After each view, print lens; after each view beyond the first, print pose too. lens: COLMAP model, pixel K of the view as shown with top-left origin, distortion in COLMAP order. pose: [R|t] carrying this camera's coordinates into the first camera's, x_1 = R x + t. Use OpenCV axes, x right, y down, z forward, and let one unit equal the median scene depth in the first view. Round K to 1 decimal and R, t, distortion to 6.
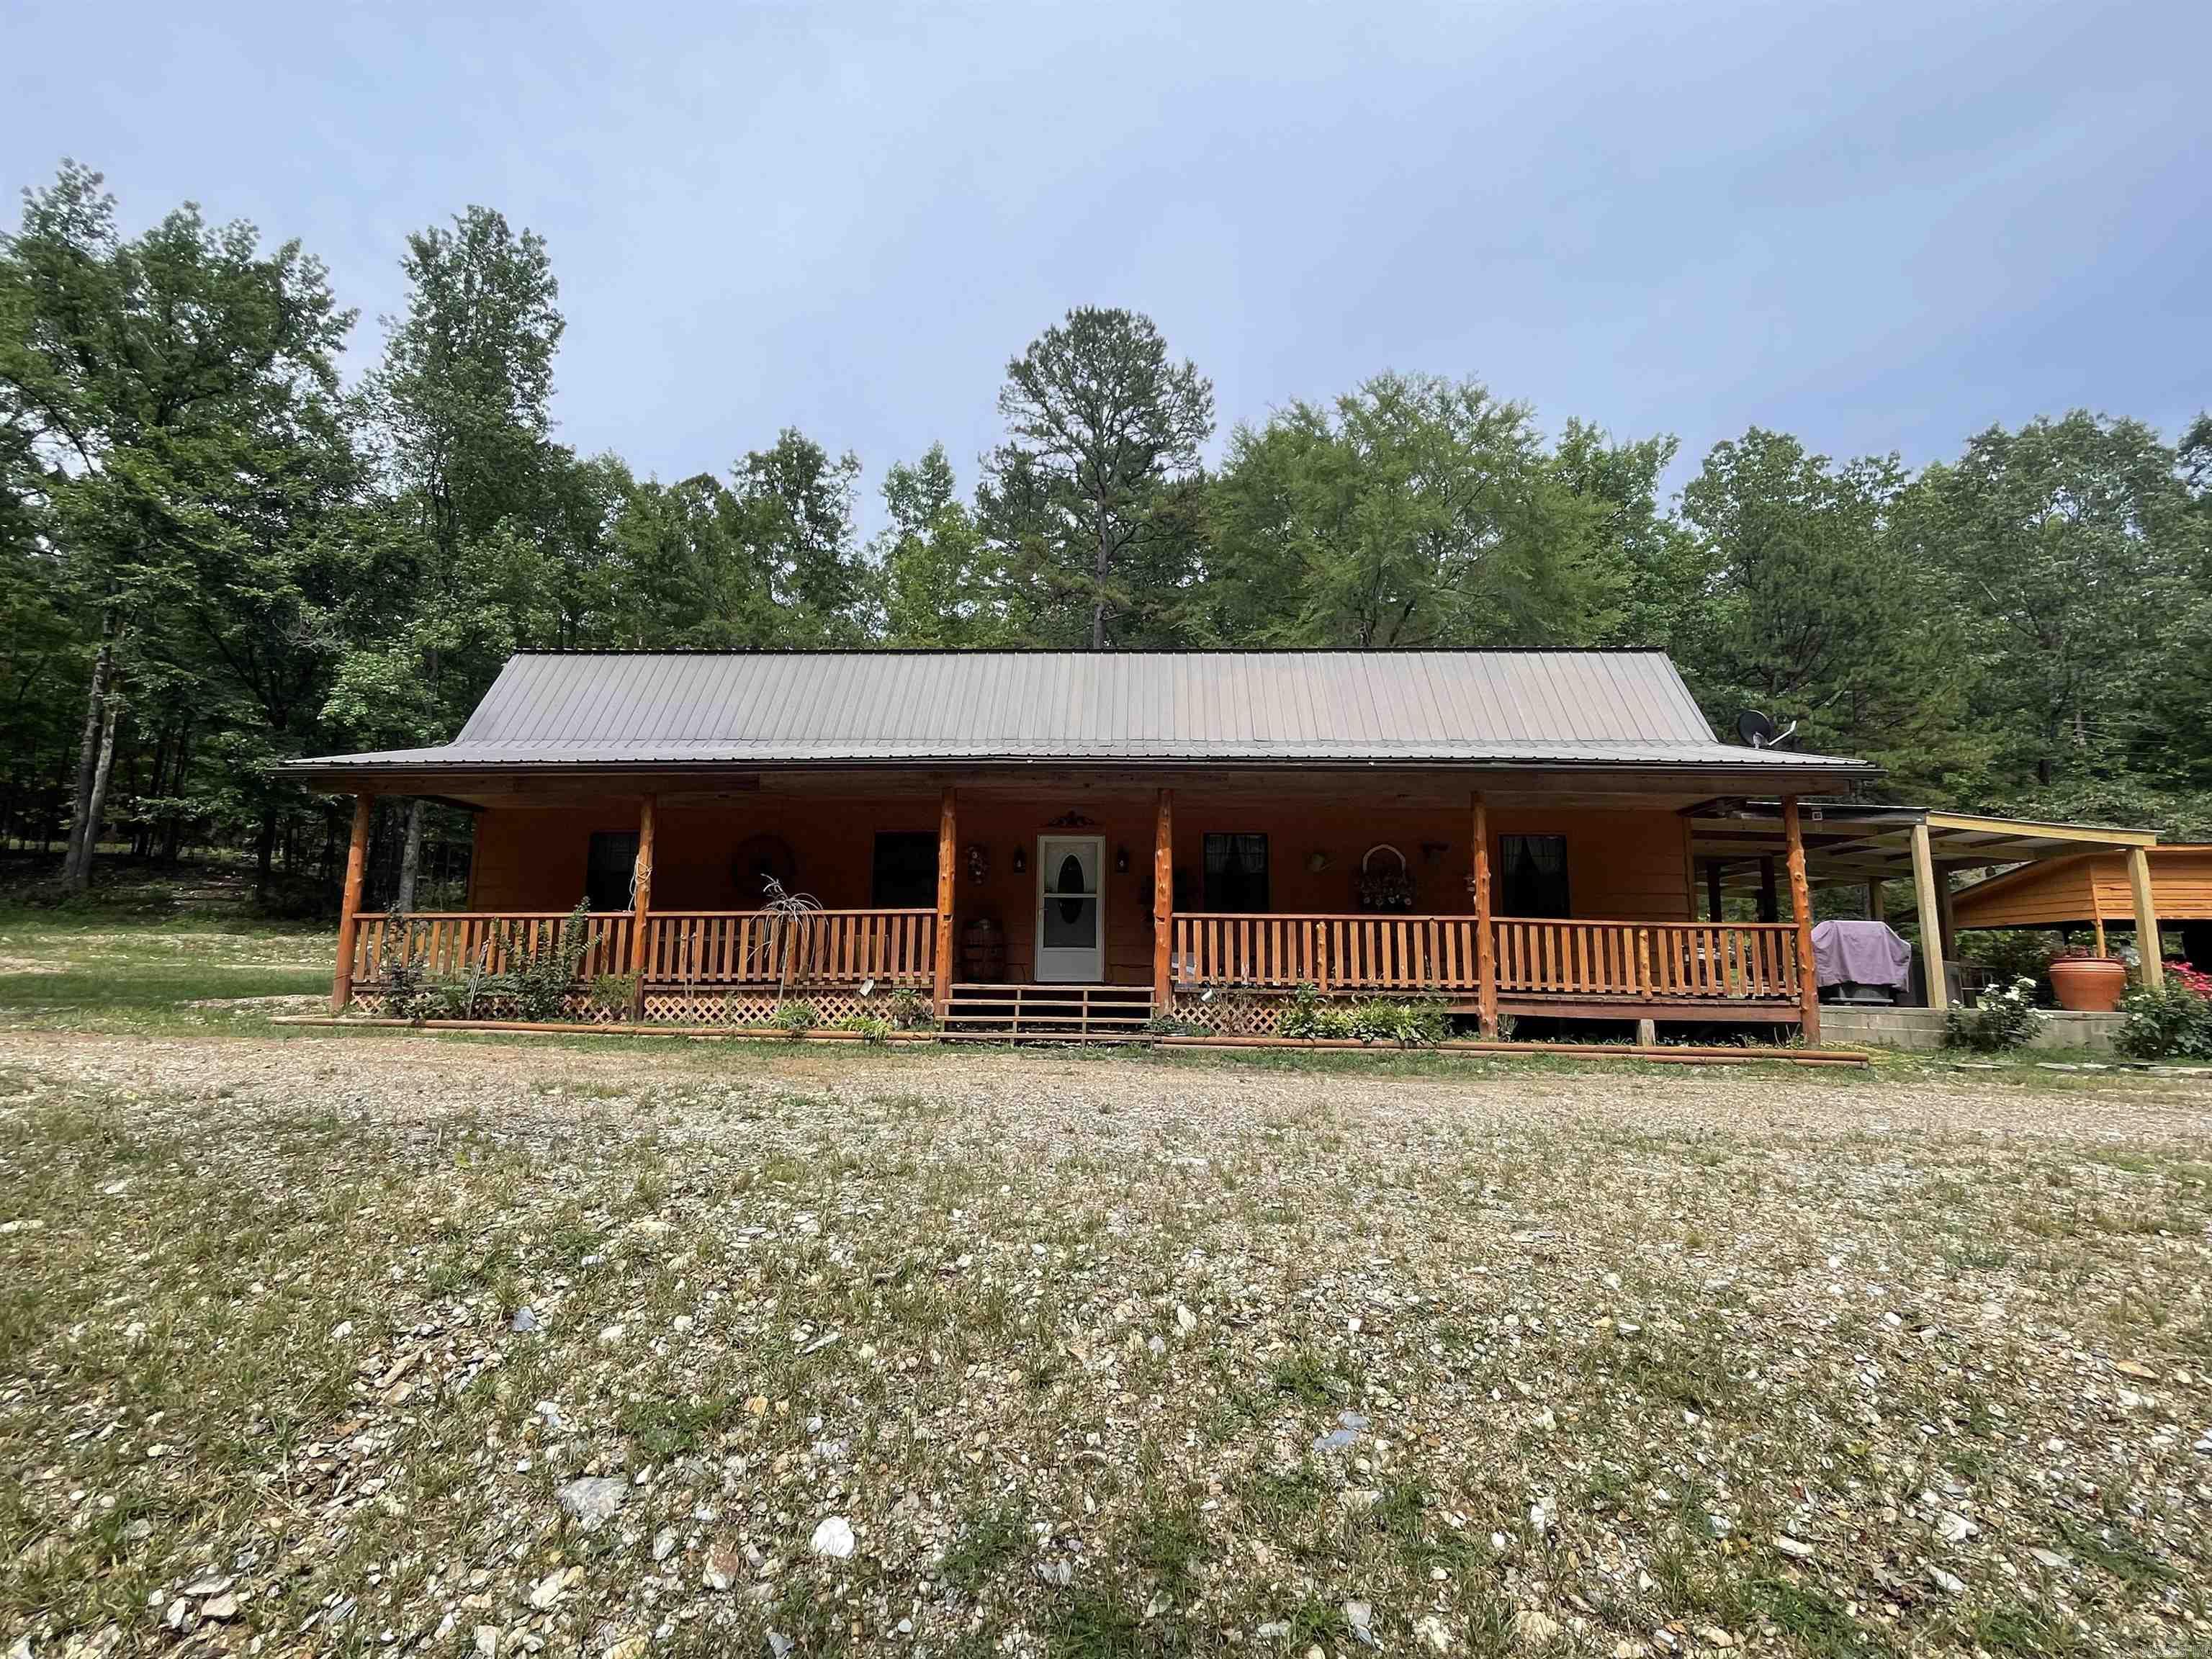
lens RADIAL K [[1077.6, 0, 1106.0], [0, 1077.6, 829.5], [0, 0, 1]] dist [-0.014794, -0.000083]
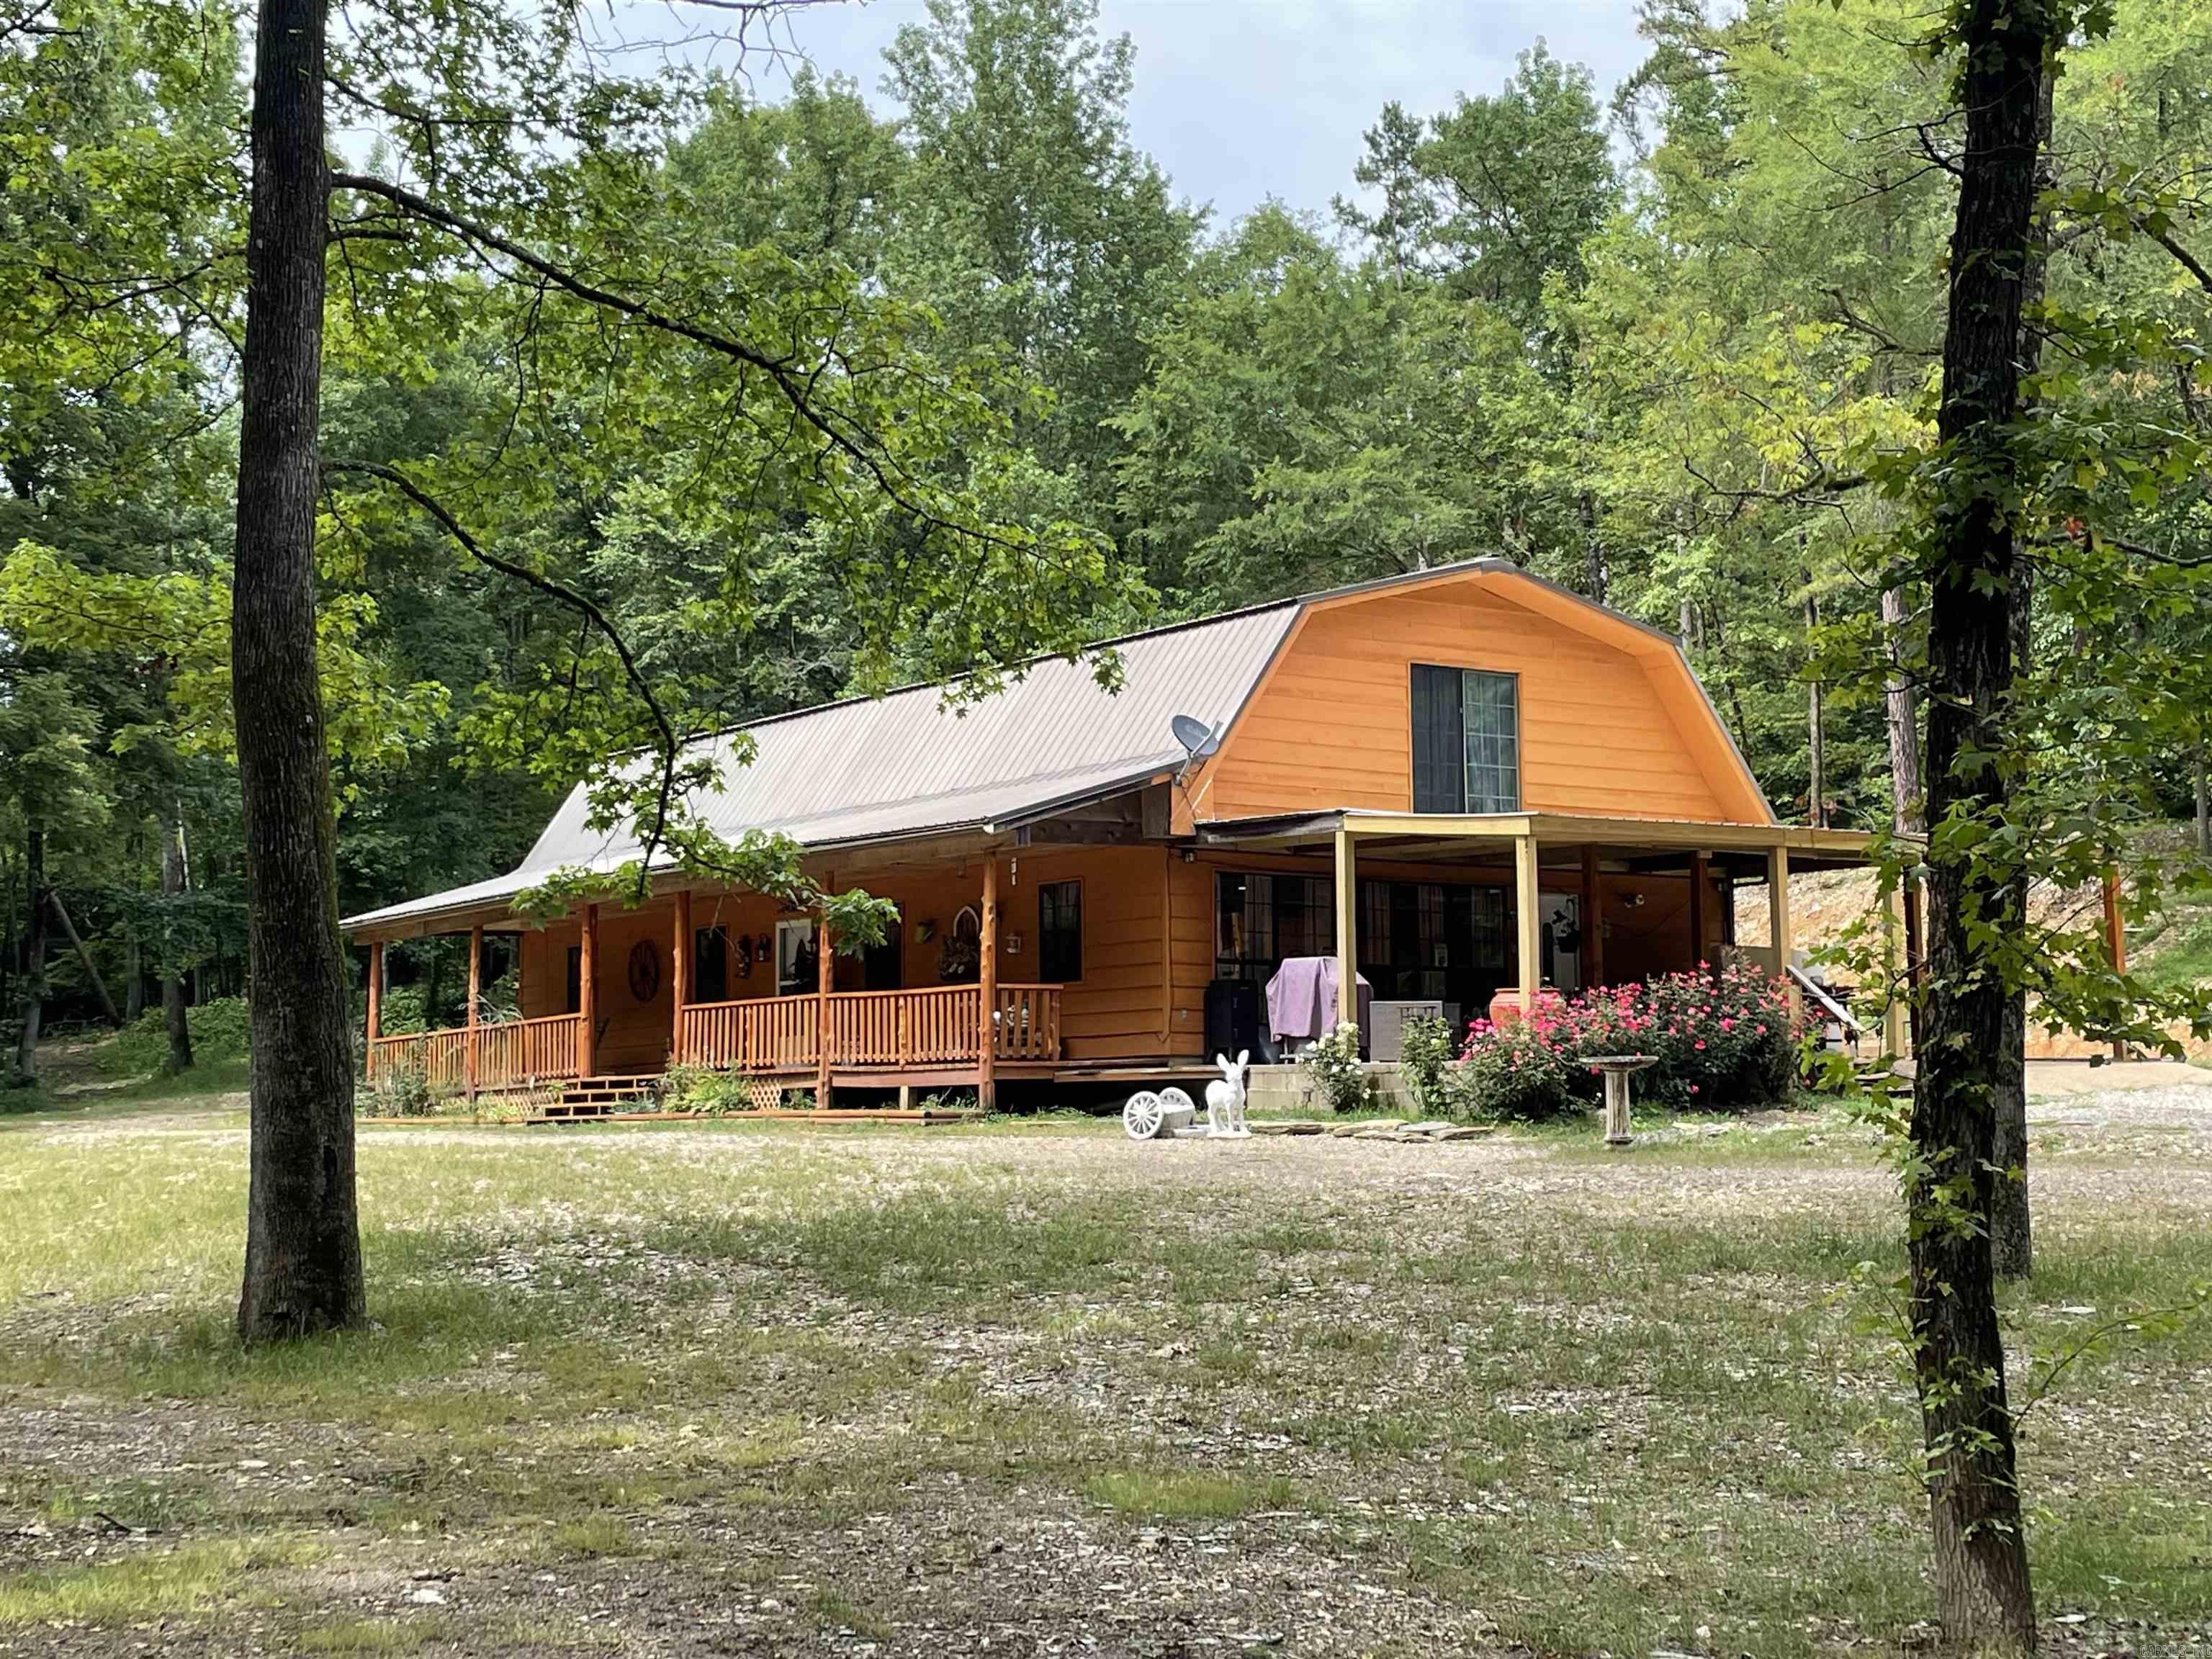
lens RADIAL K [[3153.2, 0, 1170.8], [0, 3153.2, 838.6], [0, 0, 1]] dist [-0.045095, 1.501230]
pose [[0.632340, -0.093684, -0.769006, 2.469161], [0.139387, 0.990220, -0.006018, -0.002259], [0.762048, -0.103384, 0.639214, -0.576461]]
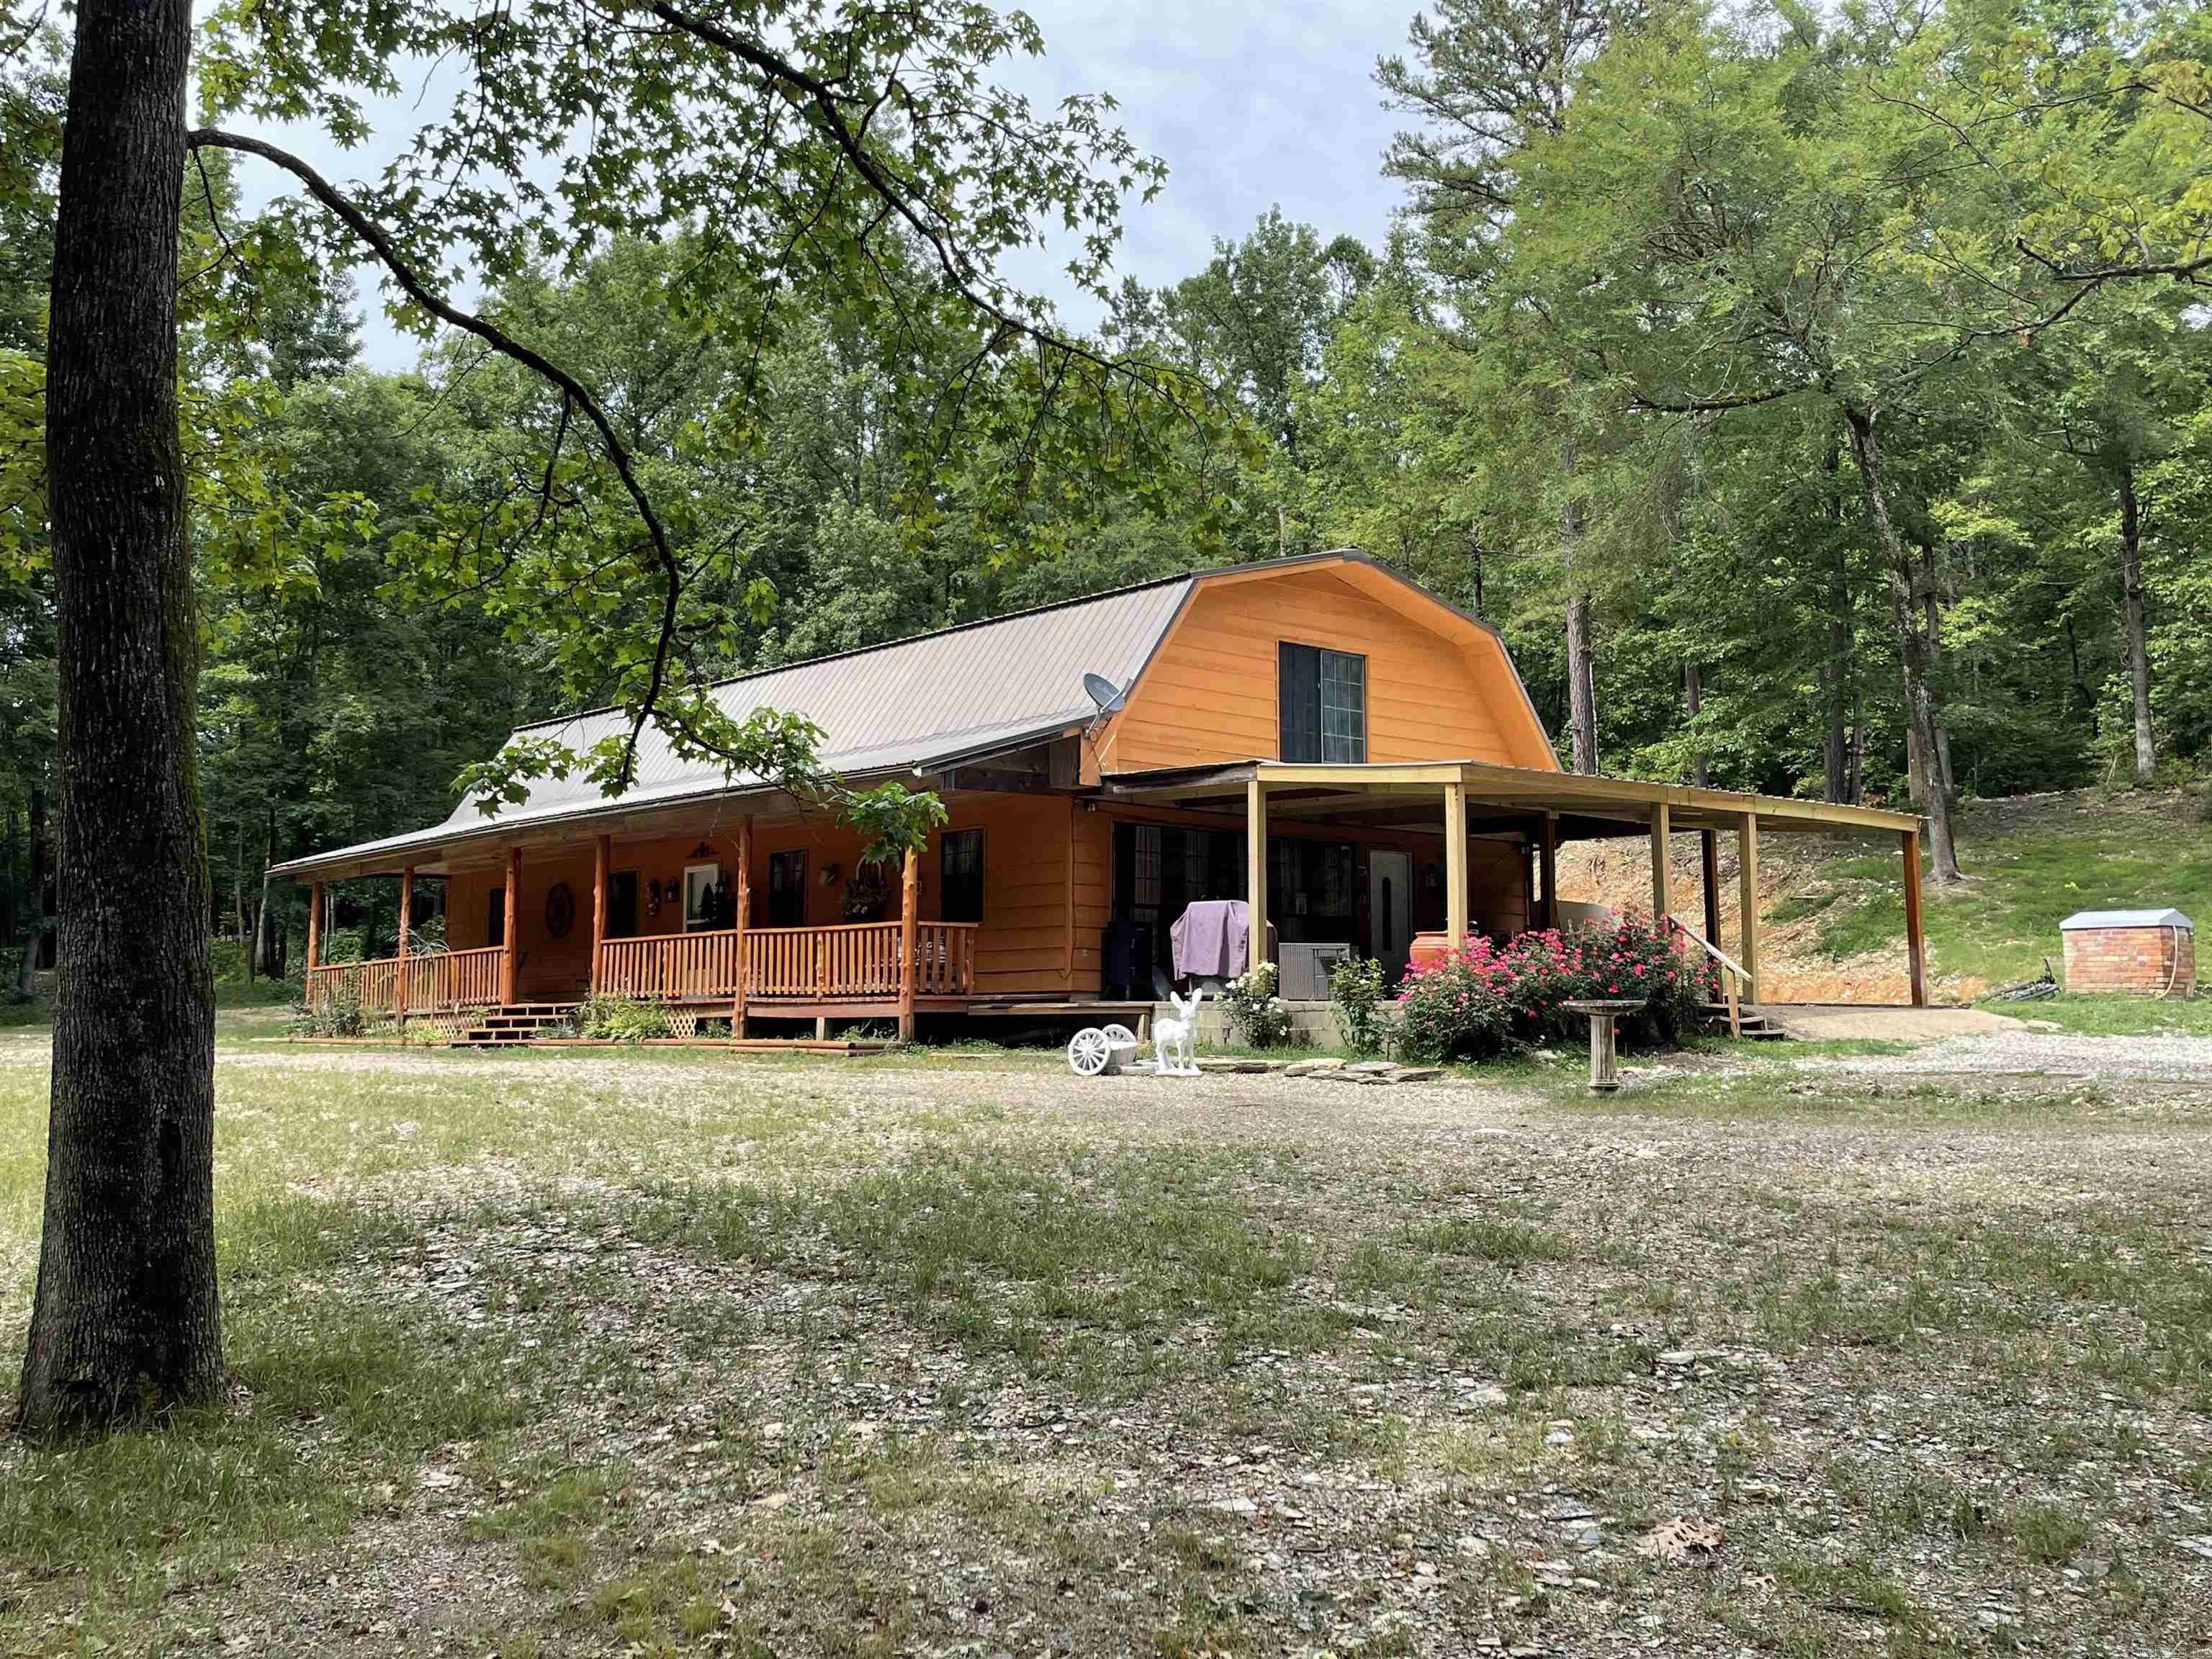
lens RADIAL K [[2149.4, 0, 1106.0], [0, 2149.4, 829.5], [0, 0, 1]] dist [0.061654, -0.006471]
pose [[0.704221, -0.084501, -0.704934, 1.858659], [0.119500, 0.992834, 0.000368, 0.018675], [0.699851, -0.084499, 0.709273, -0.265463]]
